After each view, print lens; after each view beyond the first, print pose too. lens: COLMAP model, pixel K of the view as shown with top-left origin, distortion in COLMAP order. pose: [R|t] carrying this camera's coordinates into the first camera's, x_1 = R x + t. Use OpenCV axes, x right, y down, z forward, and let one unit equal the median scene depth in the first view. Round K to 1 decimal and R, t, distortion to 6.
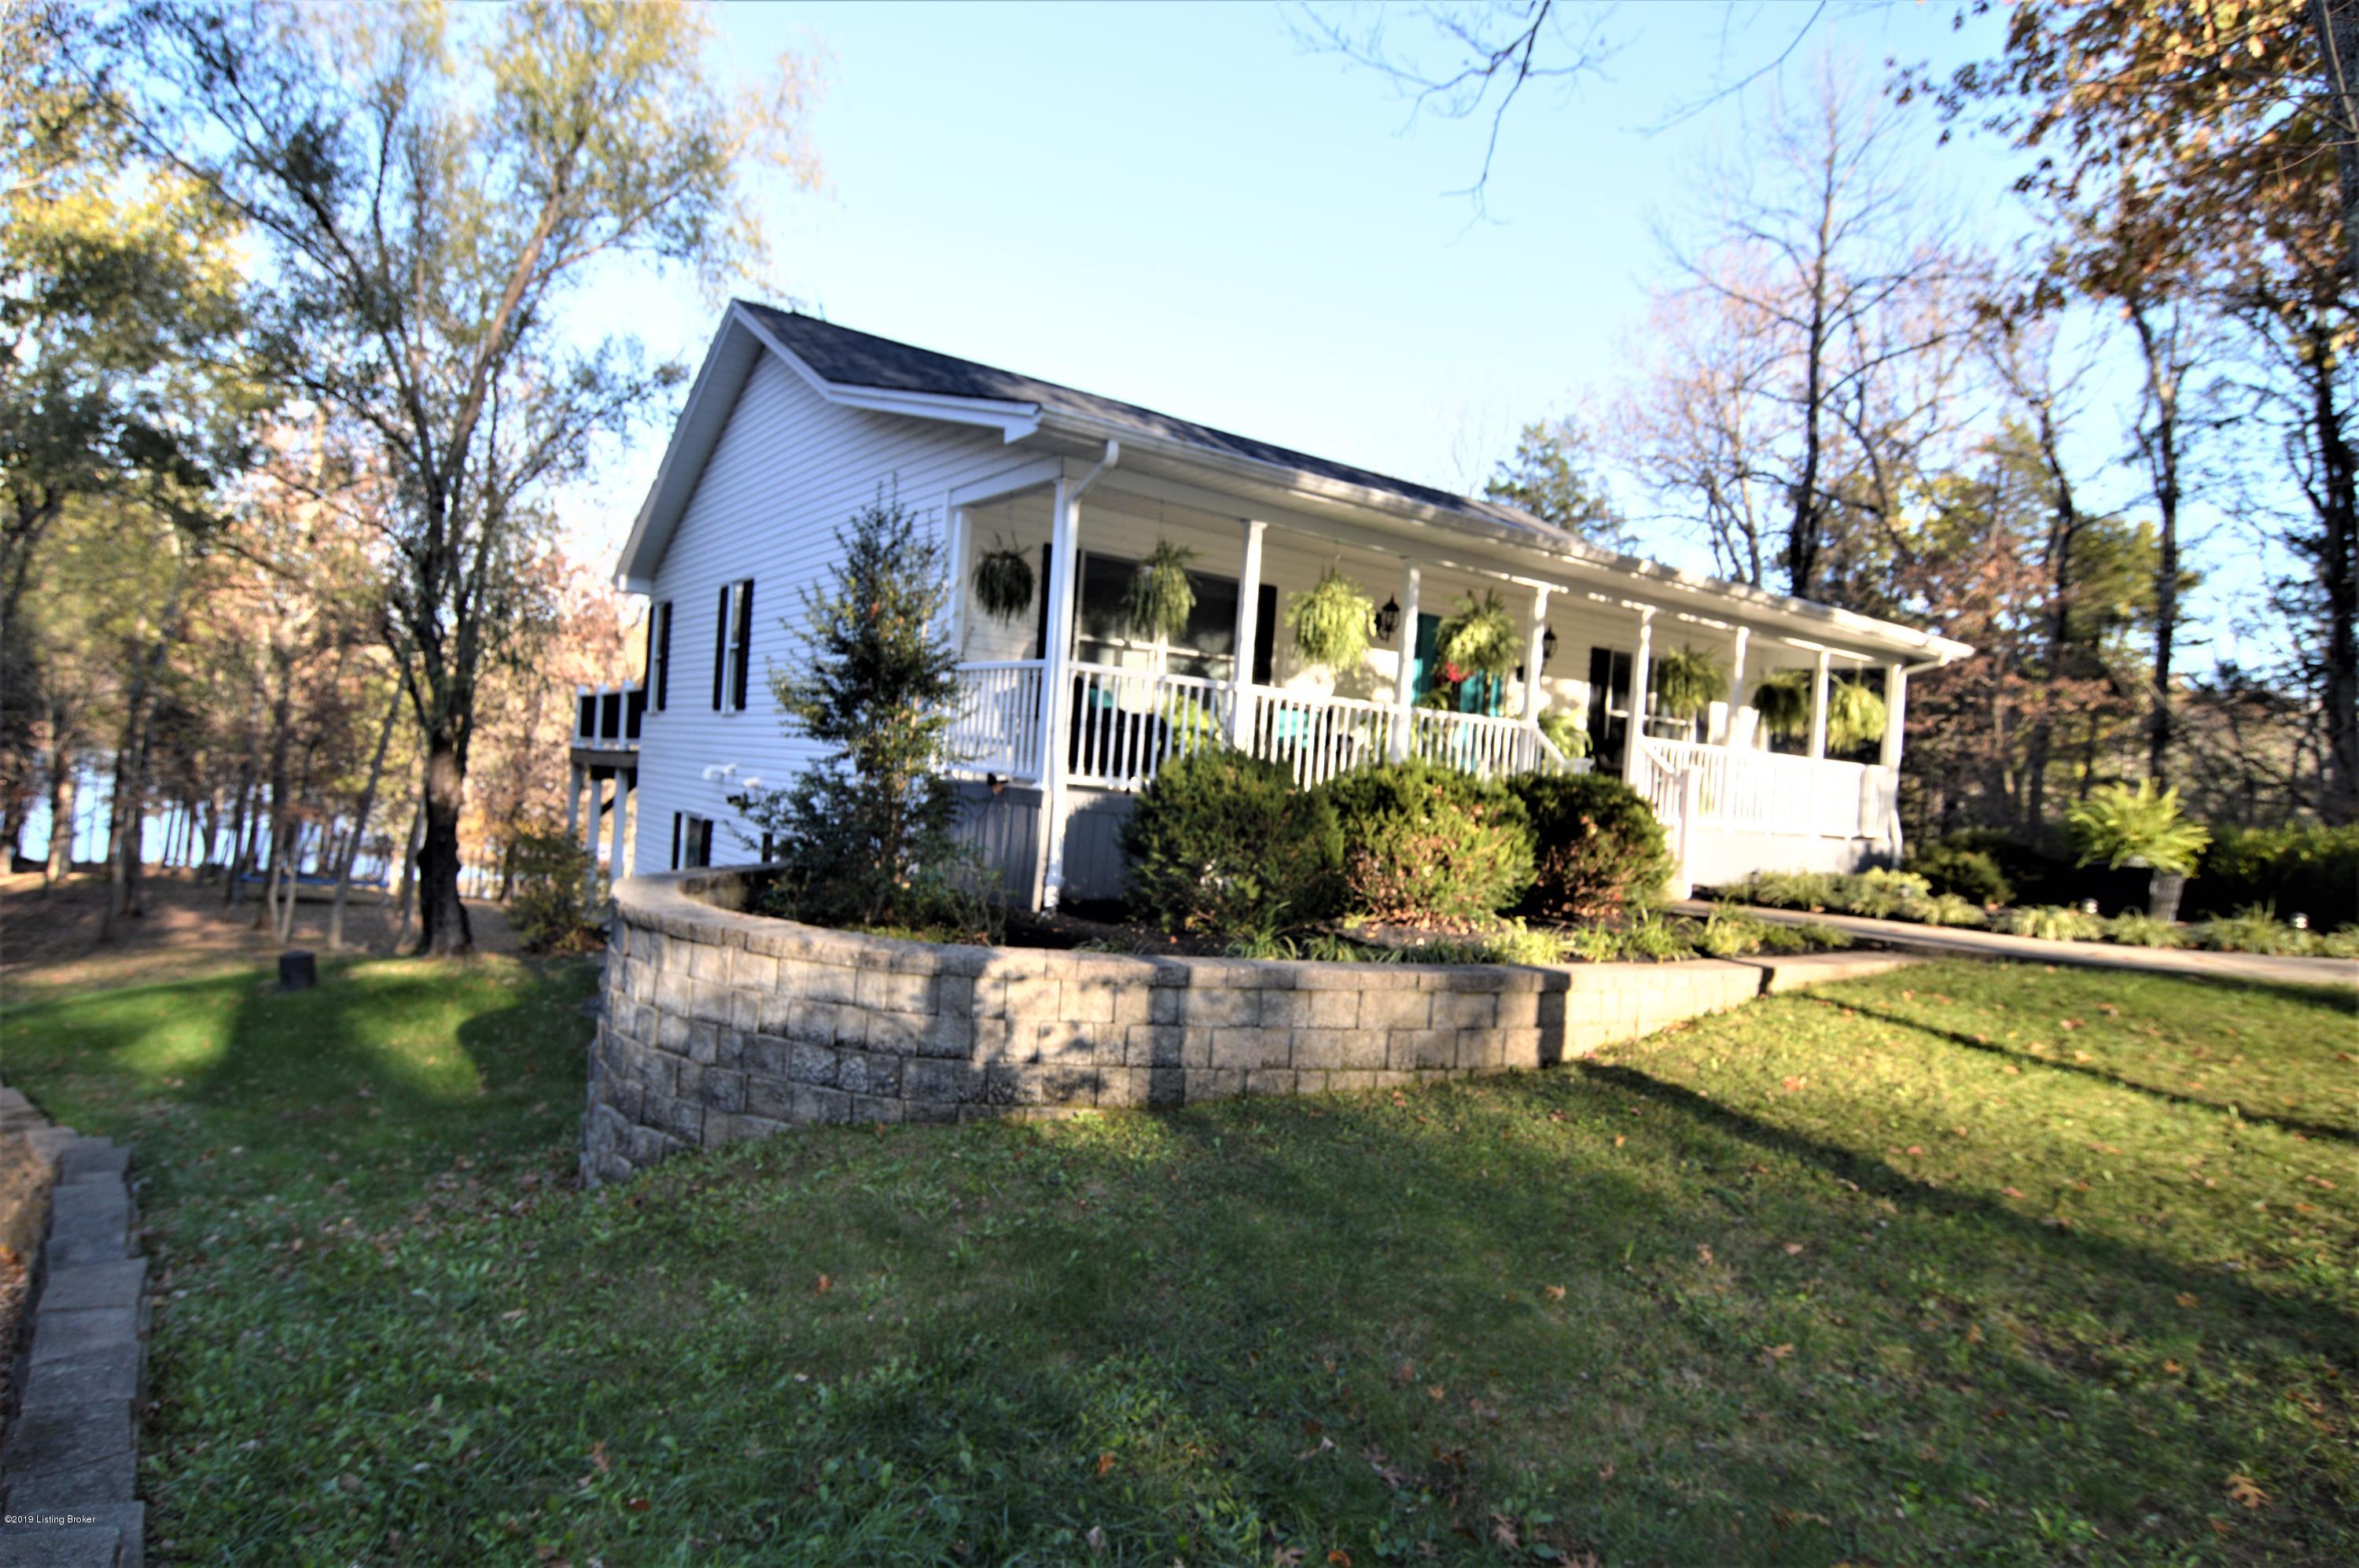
lens RADIAL K [[1296.4, 0, 1177.5], [0, 1296.4, 784.1], [0, 0, 1]] dist [0.002893, 0.000381]
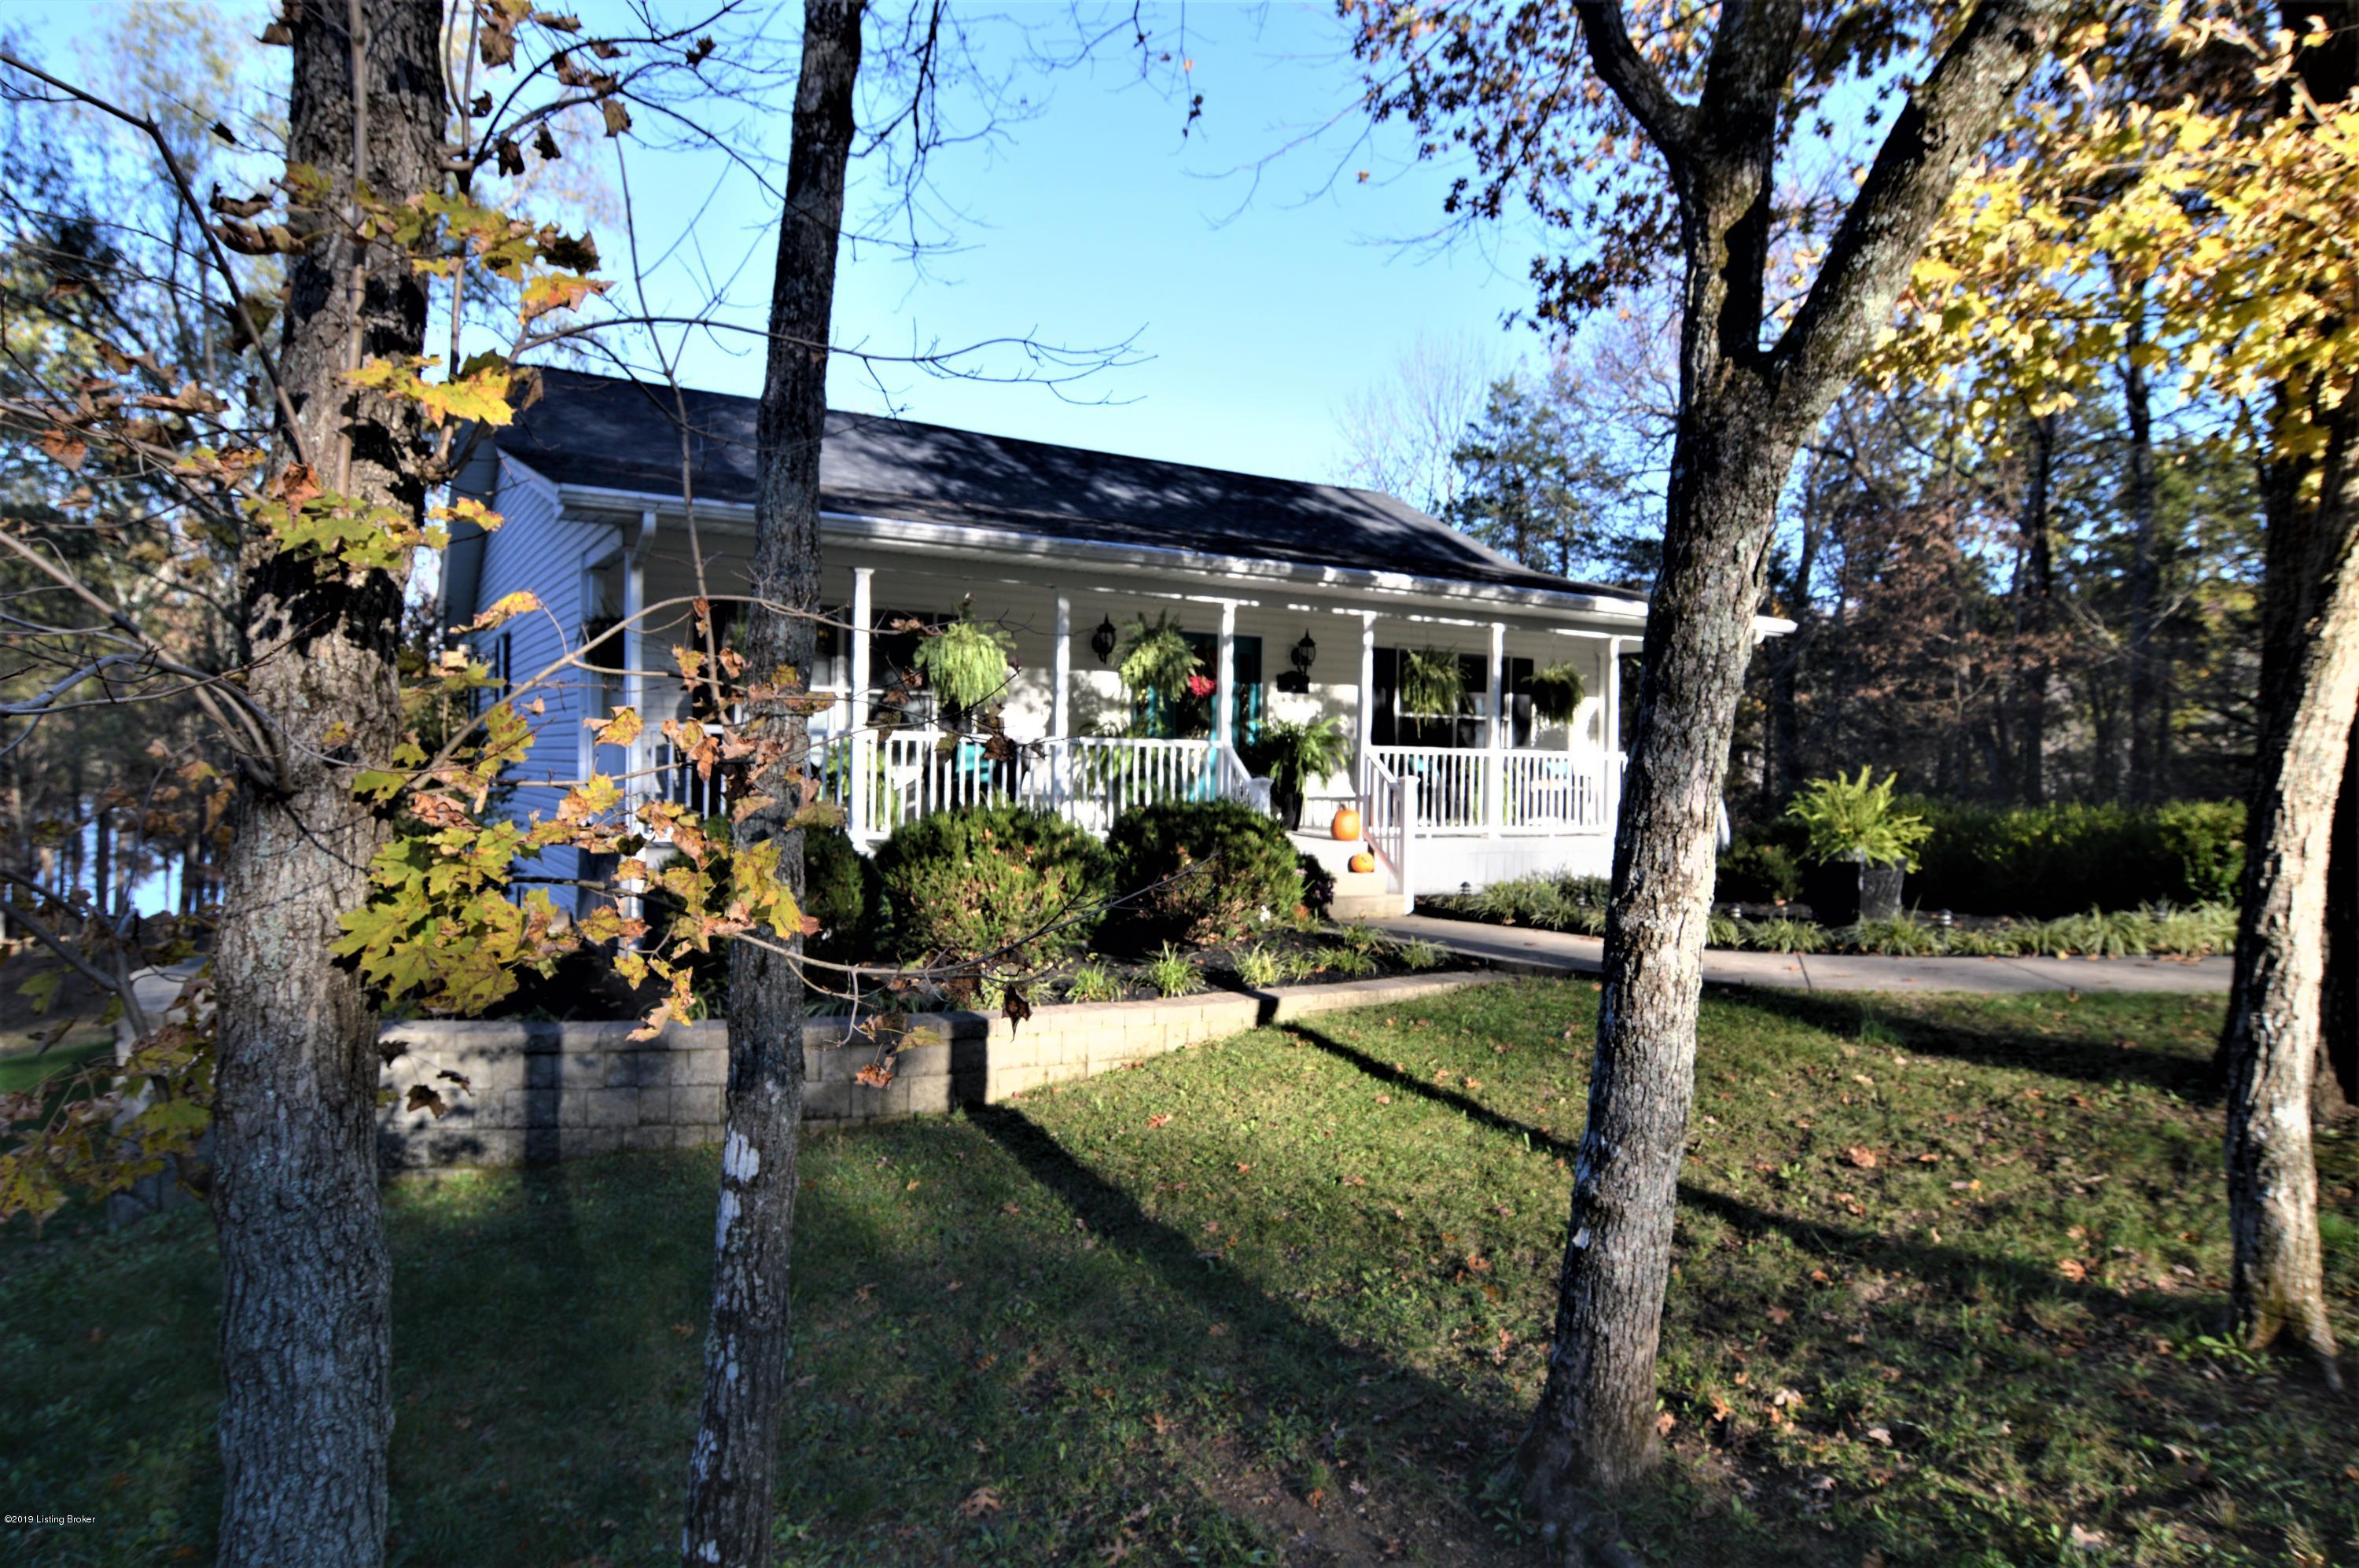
lens RADIAL K [[1410.0, 0, 1180.5], [0, 1410.0, 785.3], [0, 0, 1]] dist [0.002216, 0.000191]
pose [[0.995141, -0.053563, -0.082621, 0.395677], [0.054193, 0.998516, 0.005403, -0.027243], [0.082209, -0.009854, 0.996566, -0.074950]]
